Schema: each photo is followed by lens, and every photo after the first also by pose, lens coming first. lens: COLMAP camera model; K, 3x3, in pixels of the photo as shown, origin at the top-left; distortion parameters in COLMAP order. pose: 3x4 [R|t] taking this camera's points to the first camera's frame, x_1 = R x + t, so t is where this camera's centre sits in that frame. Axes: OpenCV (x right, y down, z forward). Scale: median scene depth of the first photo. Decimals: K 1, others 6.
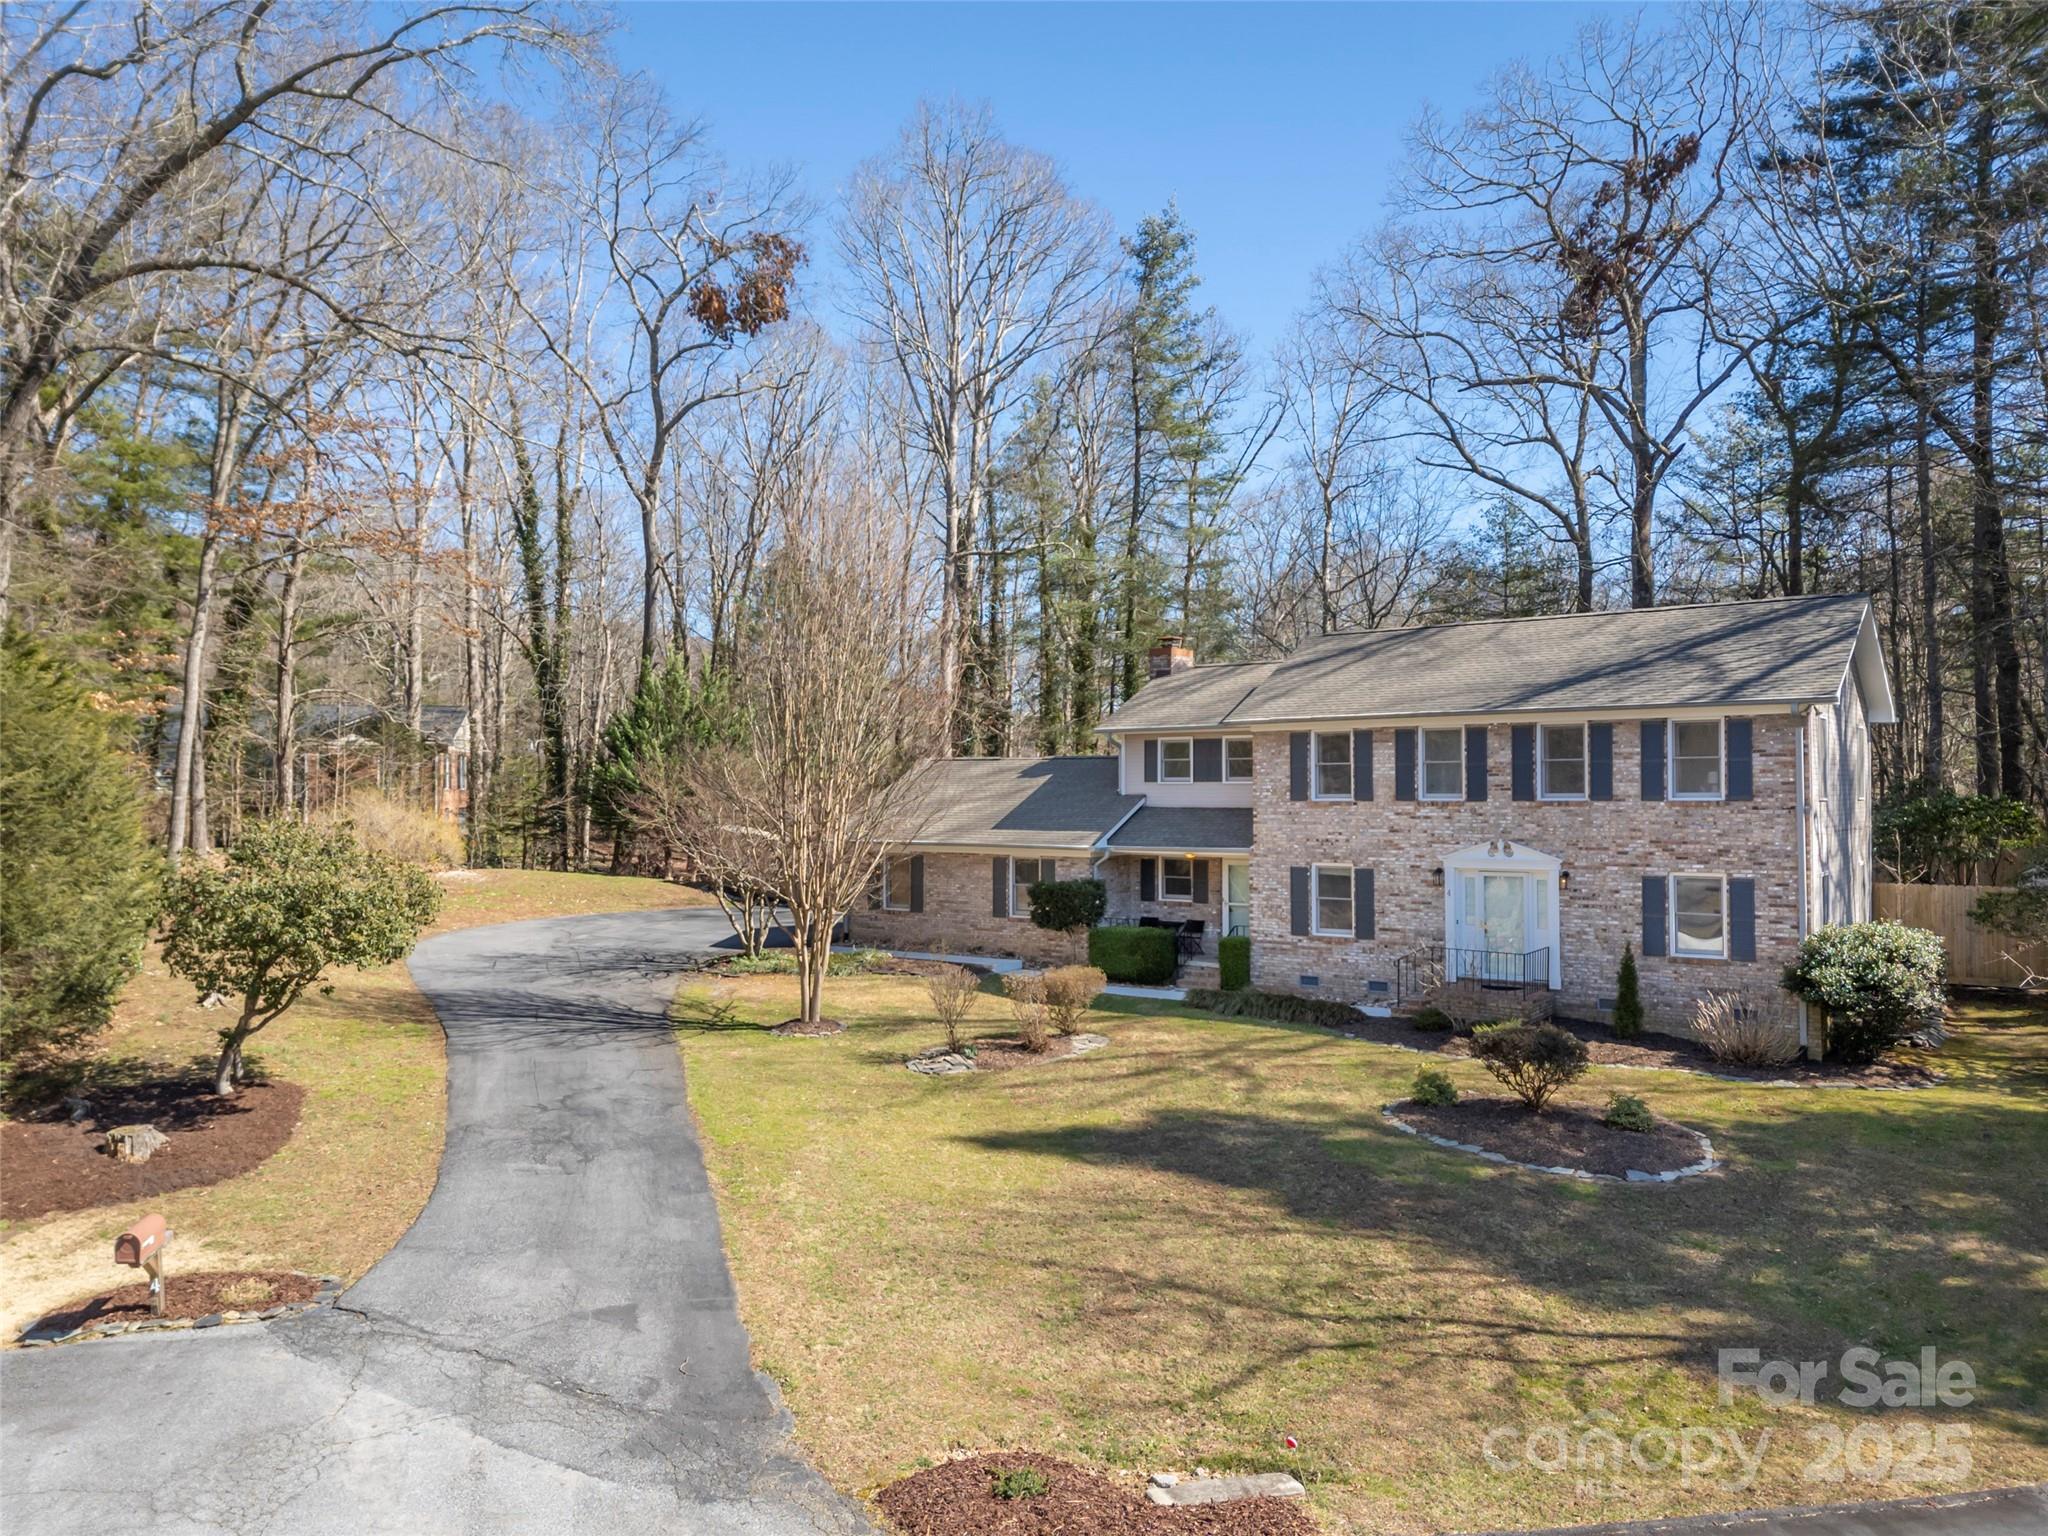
lens RADIAL K [[1464.3, 0, 1026.1], [0, 1464.3, 768.2], [0, 0, 1]] dist [0.047759, -0.029086]
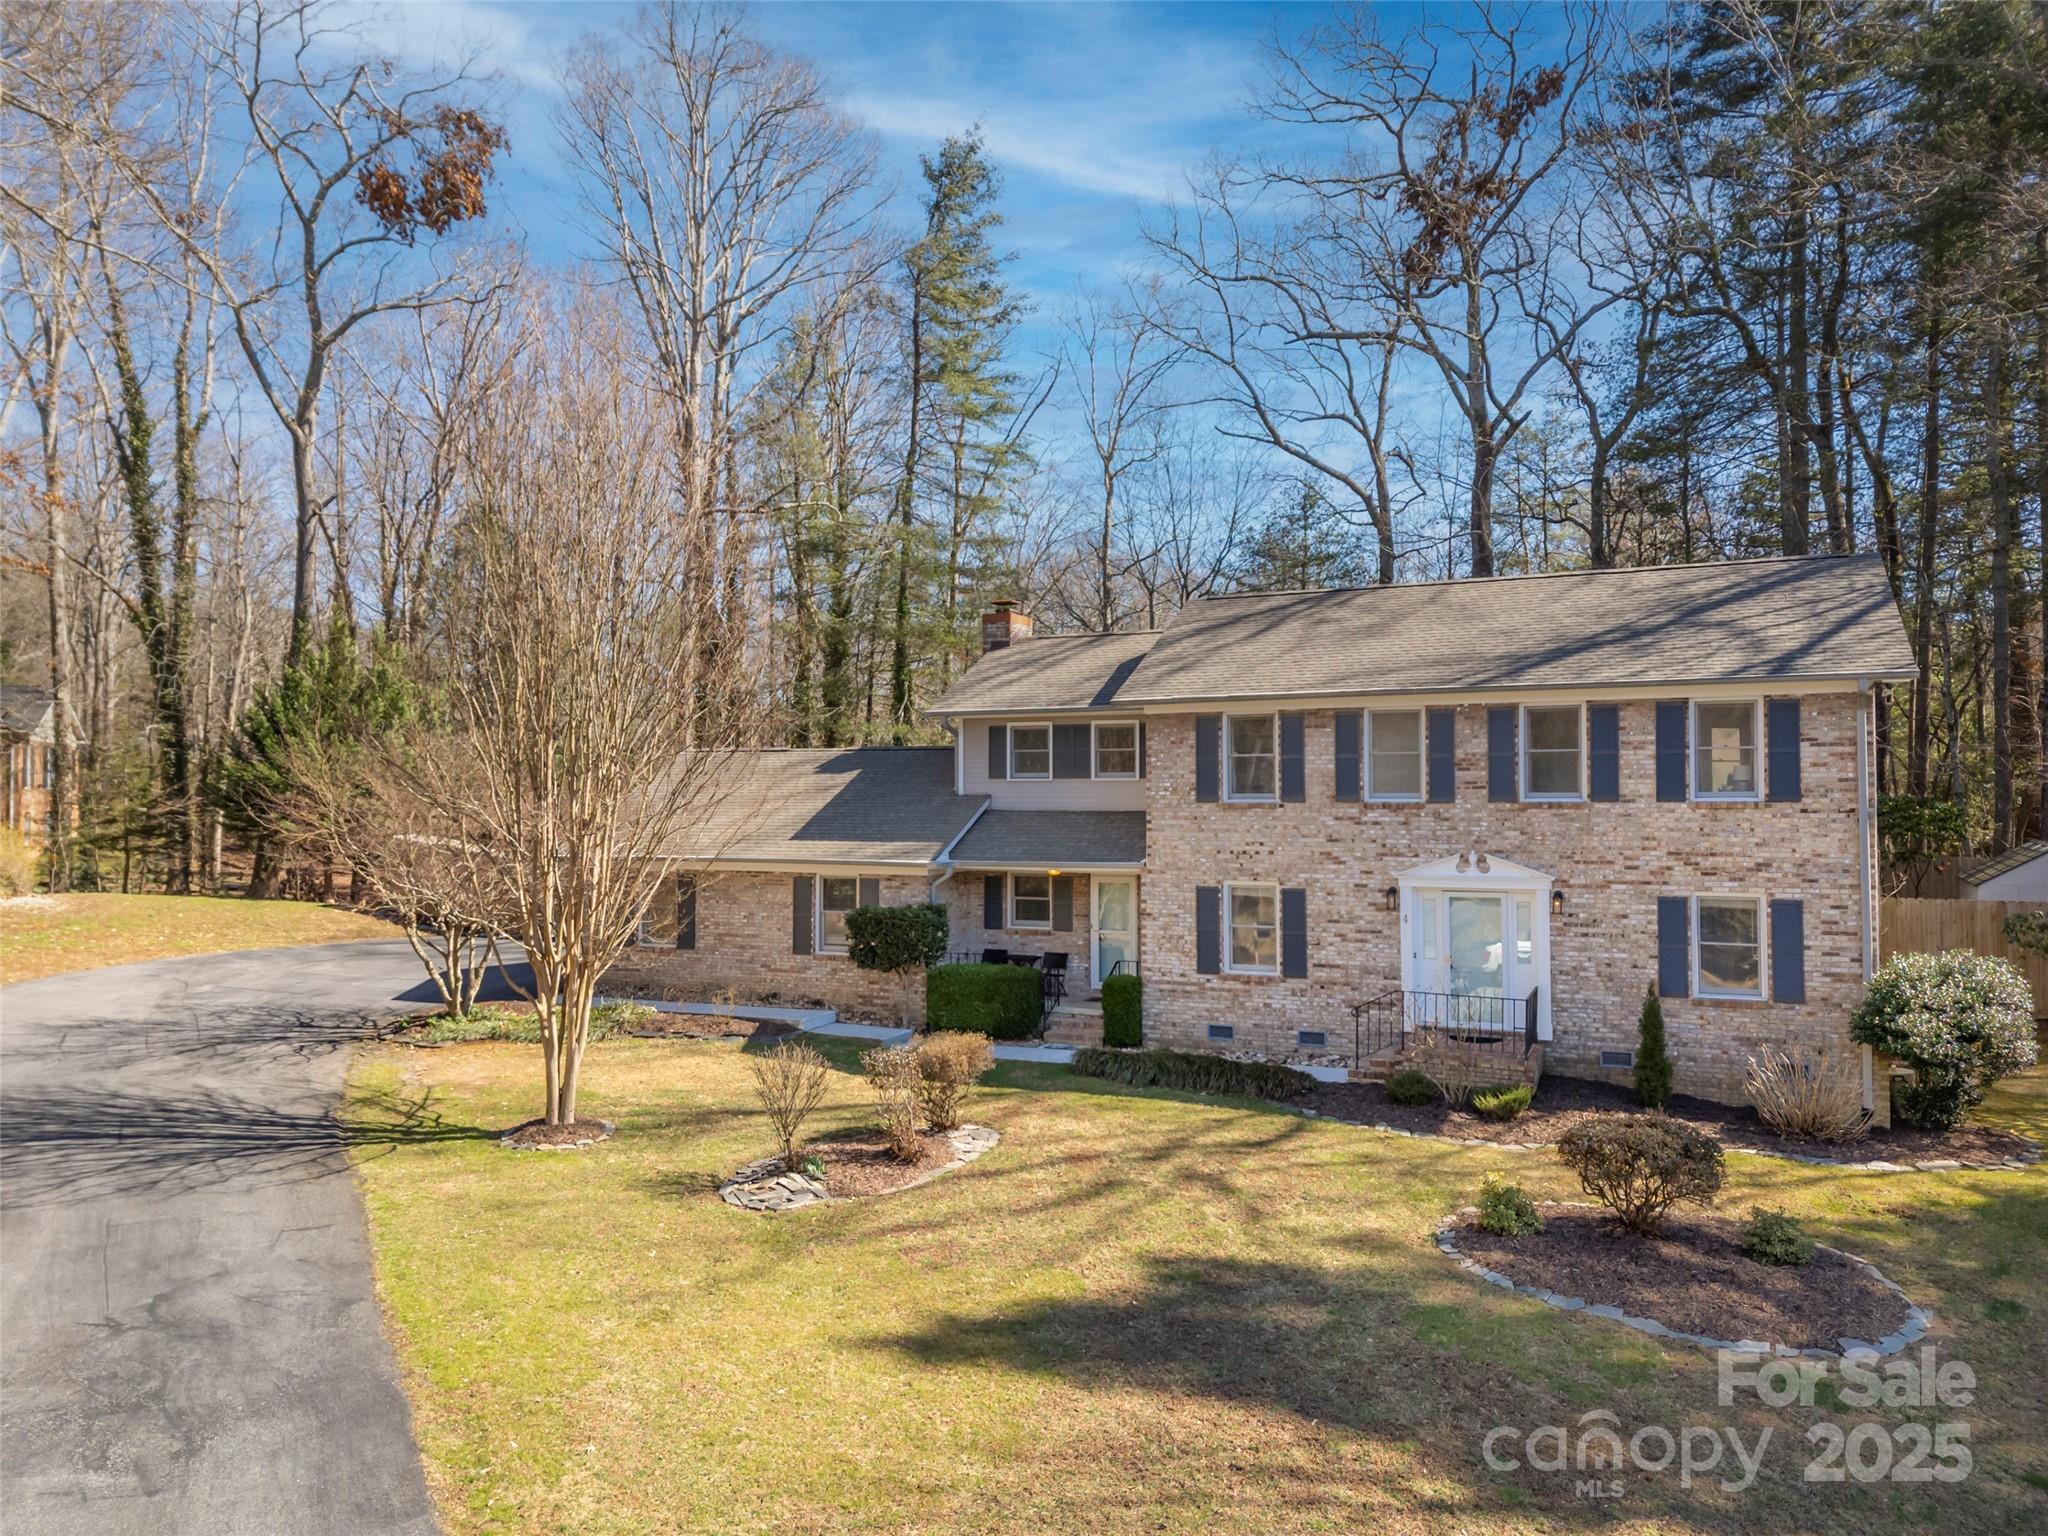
lens RADIAL K [[1464.3, 0, 1034.3], [0, 1464.3, 772.9], [0, 0, 1]] dist [0.047759, -0.029086]
pose [[0.978011, 0.002616, 0.208537, -0.061485], [-0.003157, 0.999992, 0.002260, 0.004333], [-0.208530, -0.002868, 0.978012, 0.227833]]
